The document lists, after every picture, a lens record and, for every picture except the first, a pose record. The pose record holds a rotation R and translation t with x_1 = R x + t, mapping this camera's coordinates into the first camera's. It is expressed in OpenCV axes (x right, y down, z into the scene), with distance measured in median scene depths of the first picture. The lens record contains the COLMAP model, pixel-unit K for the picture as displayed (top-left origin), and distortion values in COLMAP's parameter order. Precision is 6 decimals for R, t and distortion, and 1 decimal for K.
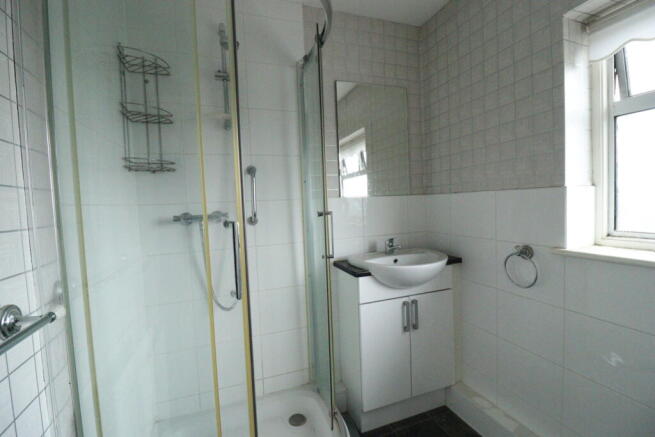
lens RADIAL K [[310.7, 0, 327.5], [0, 310.7, 218.5], [0, 0, 1]] dist [0.001257, -0.017485]
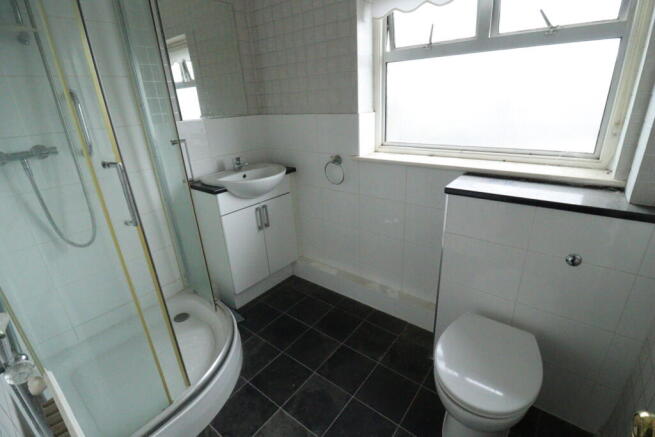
lens RADIAL K [[302.8, 0, 337.8], [0, 302.8, 217.6], [0, 0, 1]] dist [-0.000025, -0.012349]
pose [[0.842886, -0.186664, 0.504679, -0.101812], [0.032947, 0.954046, 0.297843, -0.049064], [-0.537083, -0.234420, 0.810302, -0.178313]]
